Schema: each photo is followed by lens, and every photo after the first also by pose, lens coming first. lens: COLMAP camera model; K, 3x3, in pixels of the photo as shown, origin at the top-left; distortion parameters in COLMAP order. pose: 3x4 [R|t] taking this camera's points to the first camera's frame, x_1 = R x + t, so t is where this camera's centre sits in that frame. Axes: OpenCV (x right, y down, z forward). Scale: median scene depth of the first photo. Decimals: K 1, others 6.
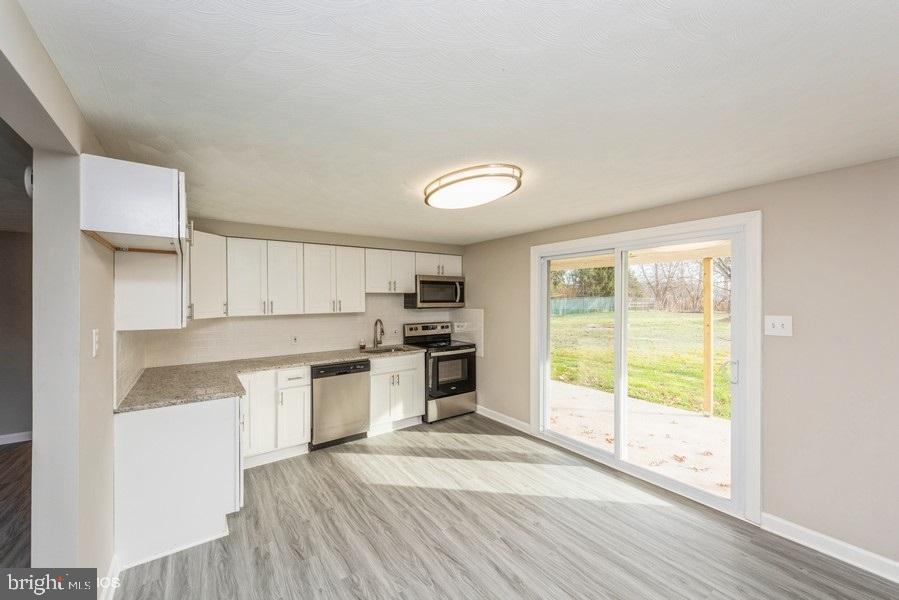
lens RADIAL K [[351.0, 0, 450.5], [0, 351.0, 302.4], [0, 0, 1]] dist [0.015071, -0.002423]
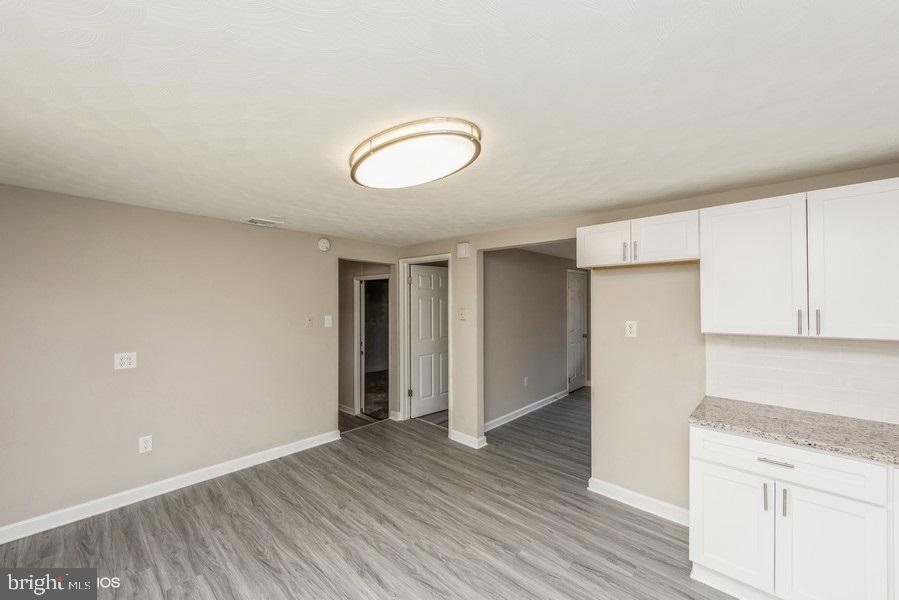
lens RADIAL K [[351.0, 0, 449.1], [0, 351.0, 298.9], [0, 0, 1]] dist [0.015071, -0.002423]
pose [[-0.980926, -0.003485, -0.194352, 0.131461], [-0.003962, 0.999990, 0.002062, -0.022663], [0.194342, 0.002793, -0.980930, 1.921588]]
